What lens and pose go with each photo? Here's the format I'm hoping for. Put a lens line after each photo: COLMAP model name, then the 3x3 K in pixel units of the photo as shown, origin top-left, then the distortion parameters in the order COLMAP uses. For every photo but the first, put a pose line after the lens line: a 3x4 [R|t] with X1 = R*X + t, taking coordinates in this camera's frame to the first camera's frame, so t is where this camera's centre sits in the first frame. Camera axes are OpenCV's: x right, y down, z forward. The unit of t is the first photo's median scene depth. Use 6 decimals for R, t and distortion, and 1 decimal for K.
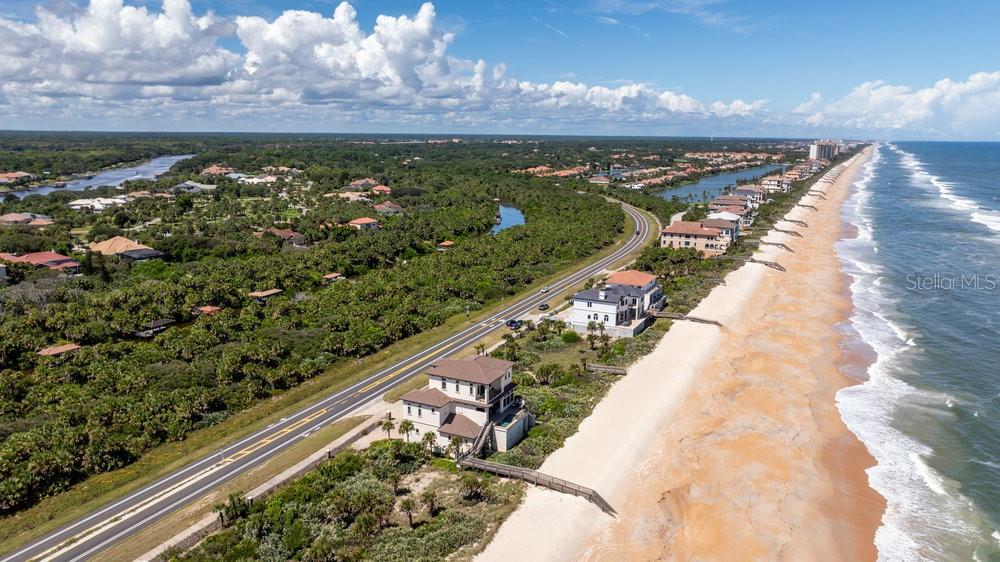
lens RADIAL K [[701.1, 0, 502.3], [0, 701.1, 280.6], [0, 0, 1]] dist [-0.039702, 0.040706]
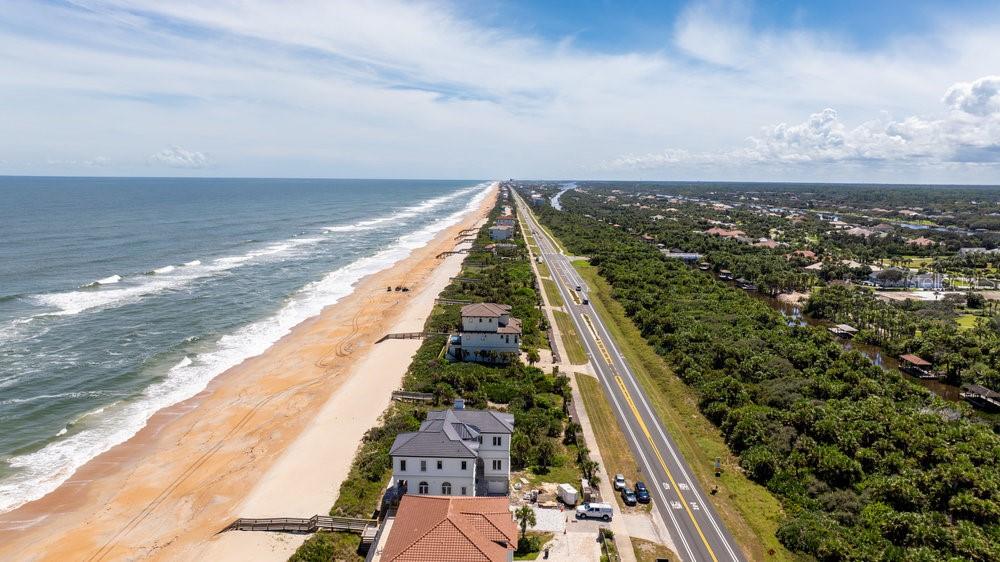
lens RADIAL K [[698.5, 0, 505.2], [0, 698.5, 277.7], [0, 0, 1]] dist [-0.036513, 0.005069]
pose [[-0.906392, 0.037330, -0.420785, 0.334958], [-0.109163, 0.941557, 0.318675, -0.257785], [0.408089, 0.334779, -0.849345, 1.419392]]
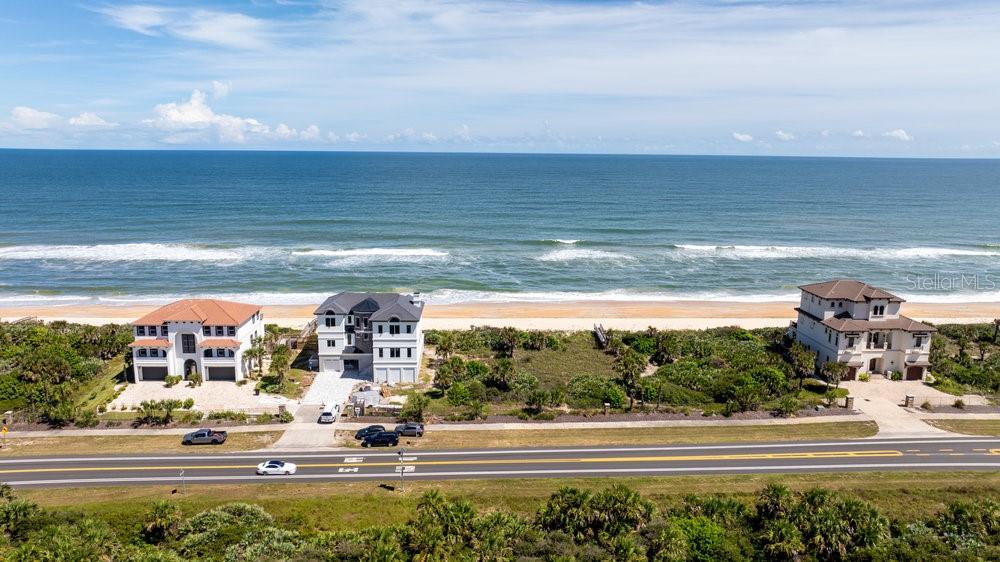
lens RADIAL K [[701.1, 0, 502.3], [0, 701.1, 280.6], [0, 0, 1]] dist [-0.039702, 0.040706]
pose [[-0.482075, -0.175870, 0.858297, -0.398426], [0.164303, 0.944118, 0.285738, -0.152292], [-0.860586, 0.278768, -0.426240, 1.153798]]
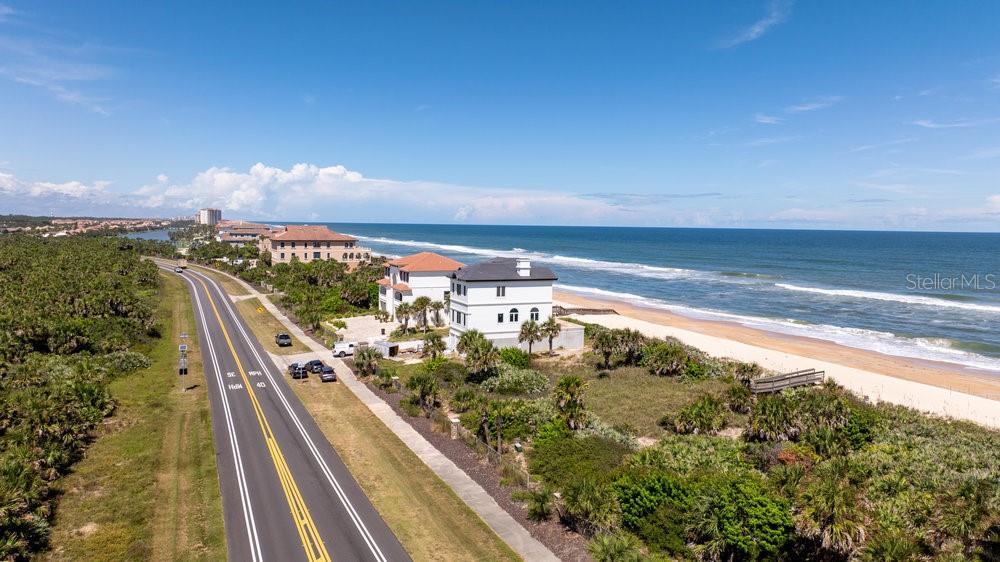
lens RADIAL K [[701.1, 0, 502.3], [0, 701.1, 280.6], [0, 0, 1]] dist [-0.039702, 0.040706]
pose [[0.643473, -0.062401, 0.762921, -0.228808], [0.148711, 0.987873, -0.044628, 0.047076], [-0.750885, 0.142172, 0.644949, 0.677928]]
